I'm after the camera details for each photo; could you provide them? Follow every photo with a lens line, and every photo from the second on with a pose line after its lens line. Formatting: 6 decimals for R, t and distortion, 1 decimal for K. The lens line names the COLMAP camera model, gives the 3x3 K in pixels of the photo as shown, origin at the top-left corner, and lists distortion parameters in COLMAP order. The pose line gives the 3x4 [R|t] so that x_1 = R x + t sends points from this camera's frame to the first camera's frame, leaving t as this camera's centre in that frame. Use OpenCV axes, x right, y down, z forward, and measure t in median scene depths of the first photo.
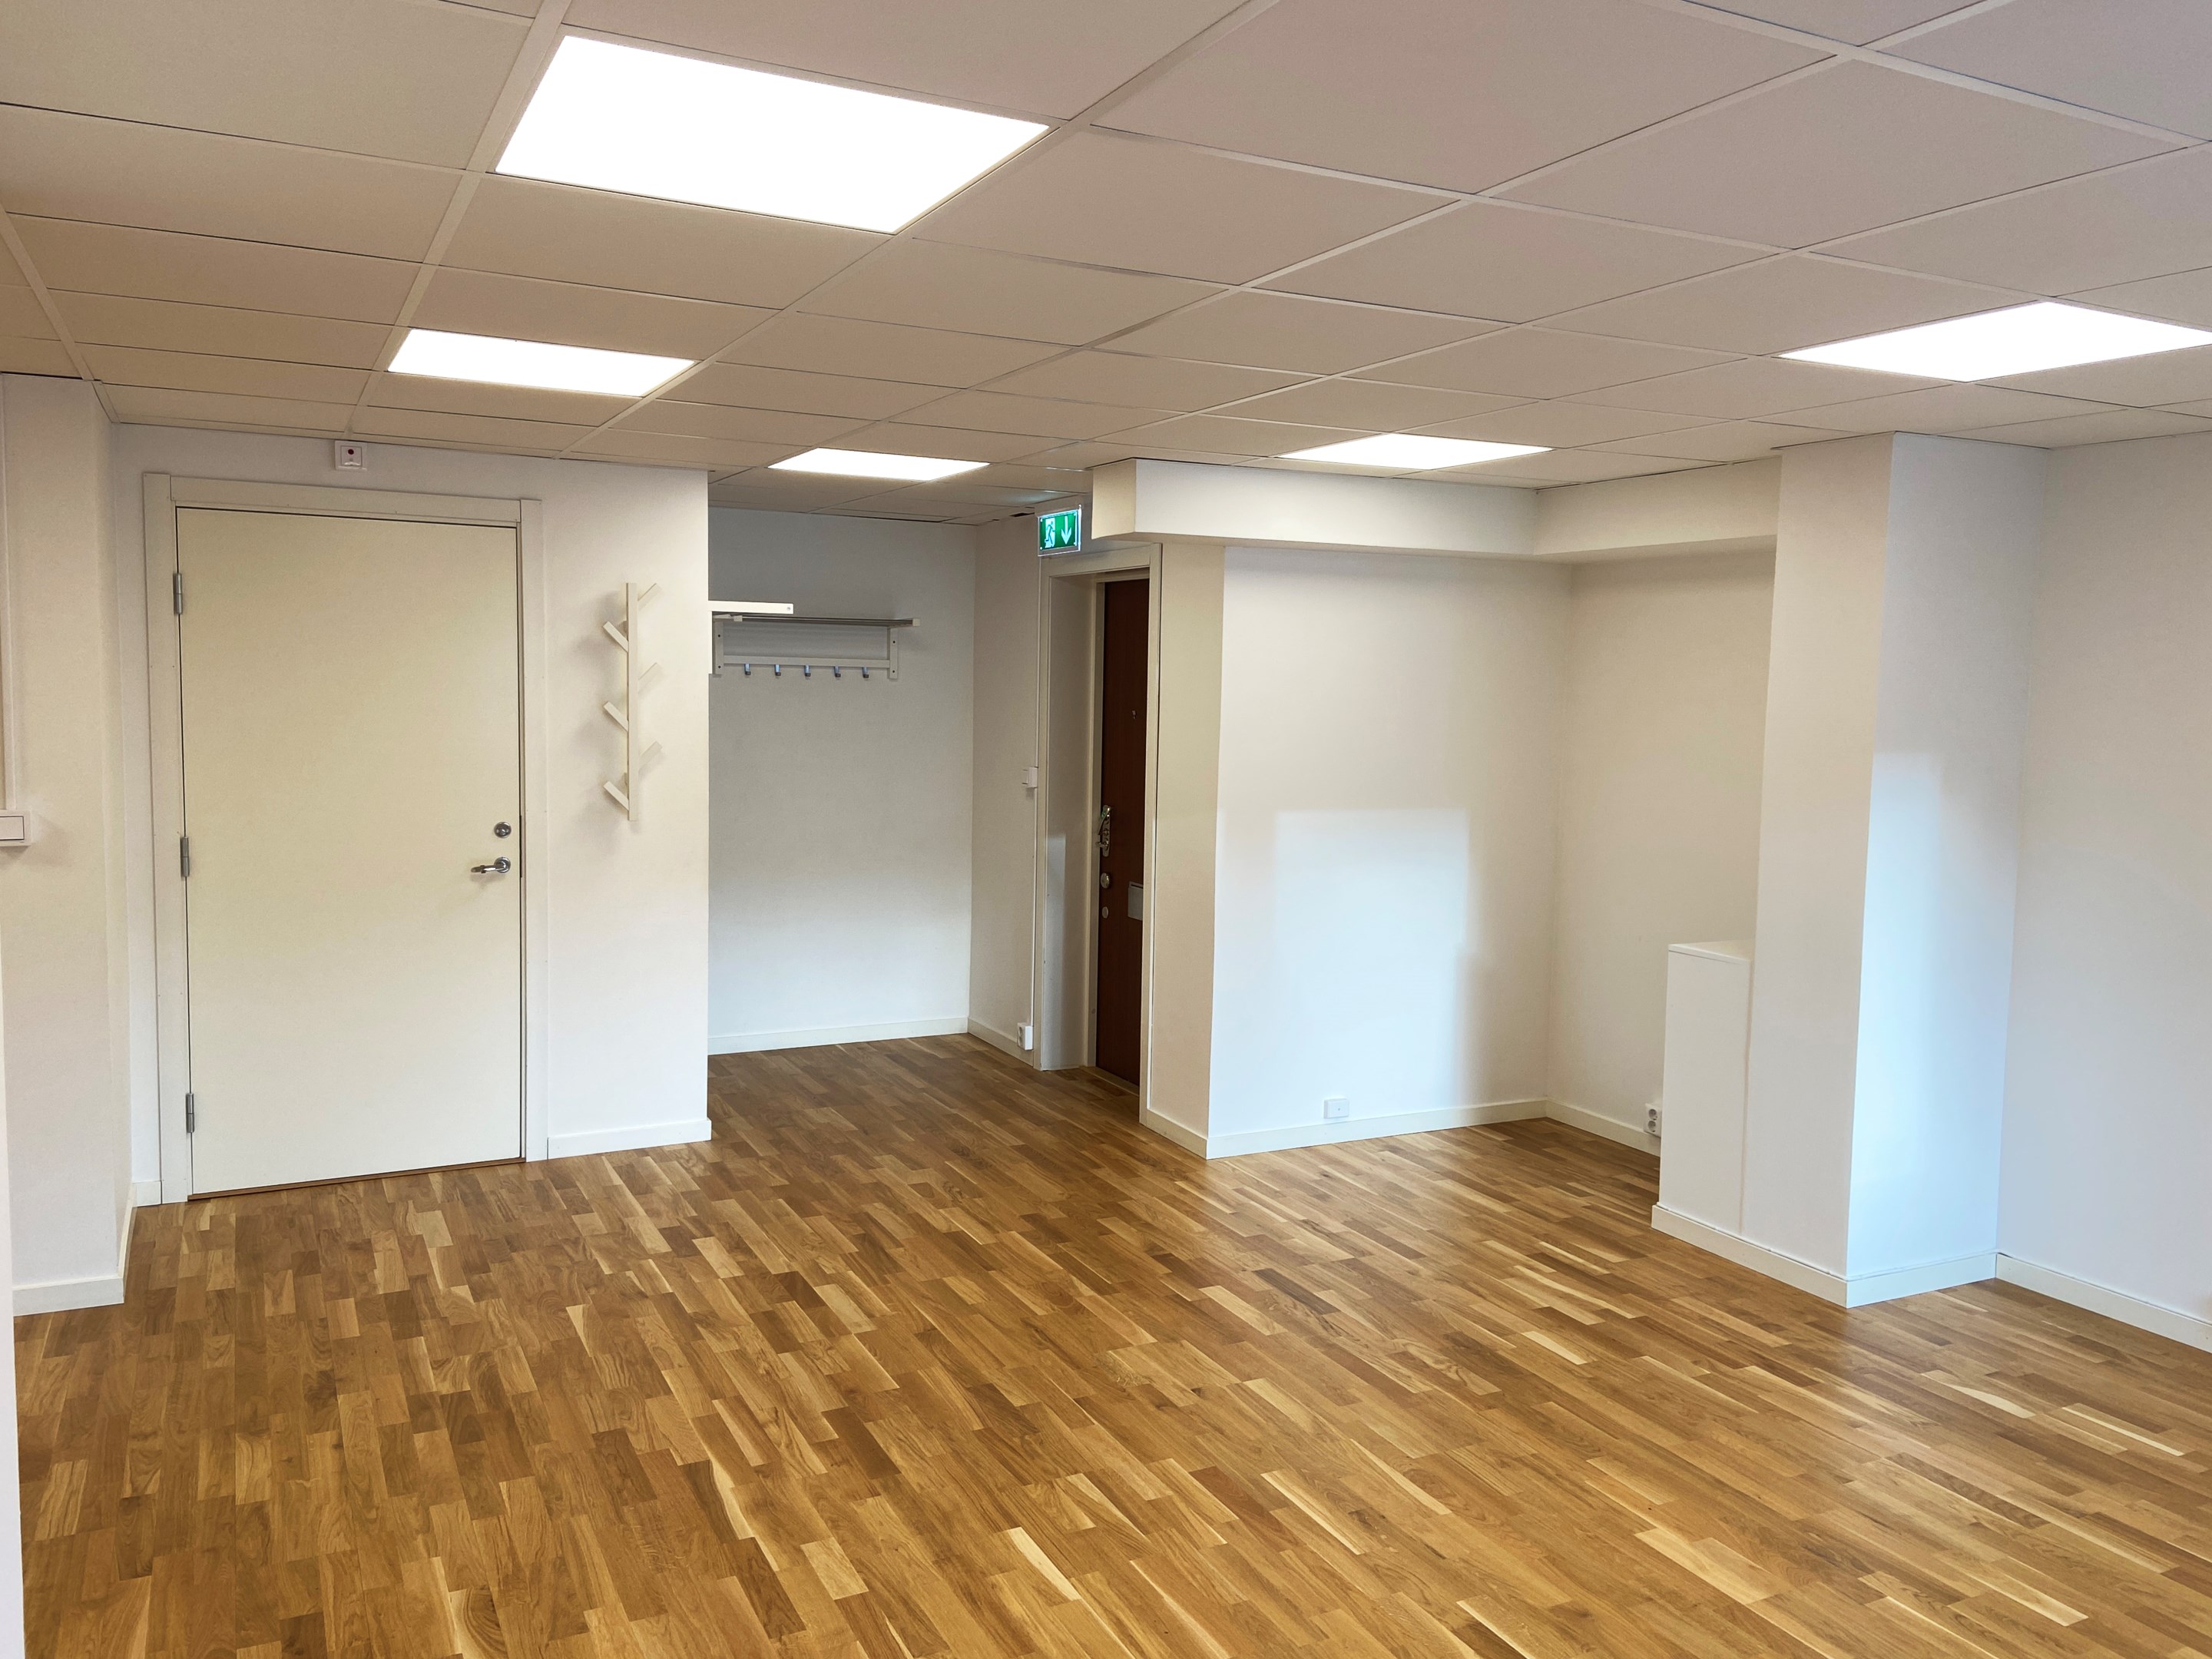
lens RADIAL K [[1649.7, 0, 1105.3], [0, 1649.7, 830.2], [0, 0, 1]] dist [0.032136, -0.019351]
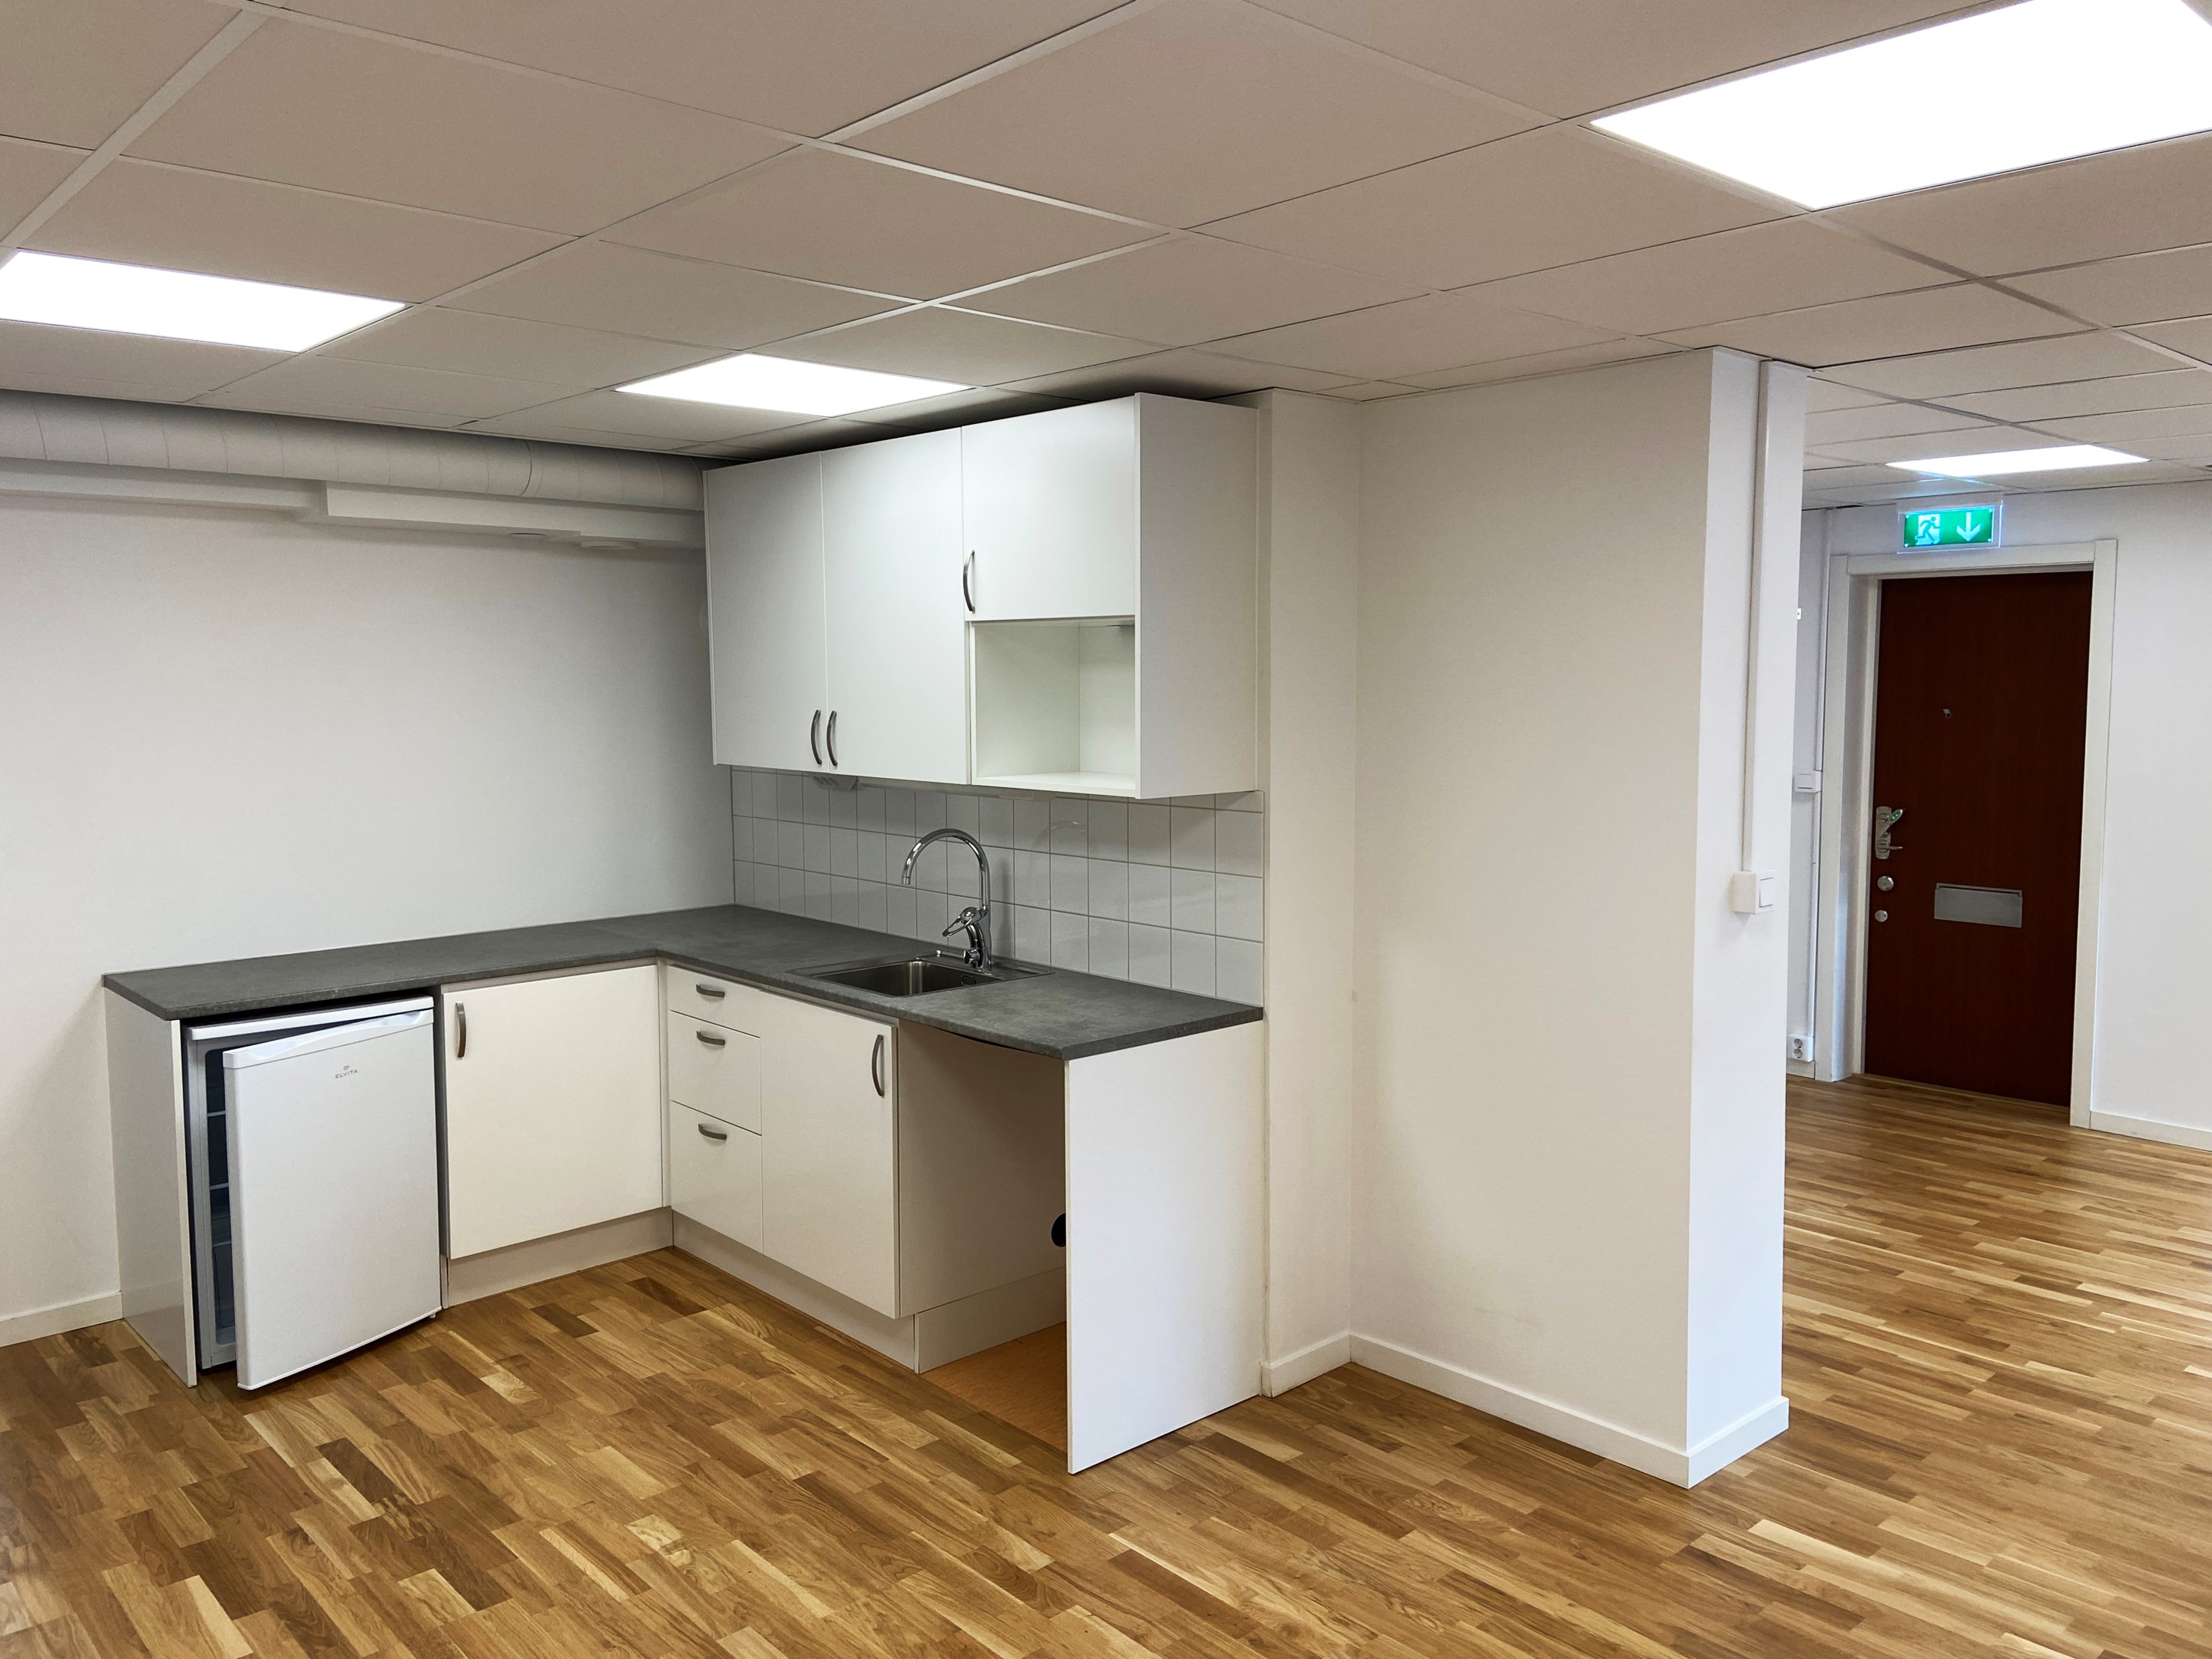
lens RADIAL K [[1649.7, 0, 1105.2], [0, 1649.7, 824.5], [0, 0, 1]] dist [0.032136, -0.019351]
pose [[0.964881, -0.040983, 0.259472, -0.900992], [0.044636, 0.998970, -0.008201, -0.023553], [-0.258869, 0.019495, 0.965716, 0.217104]]
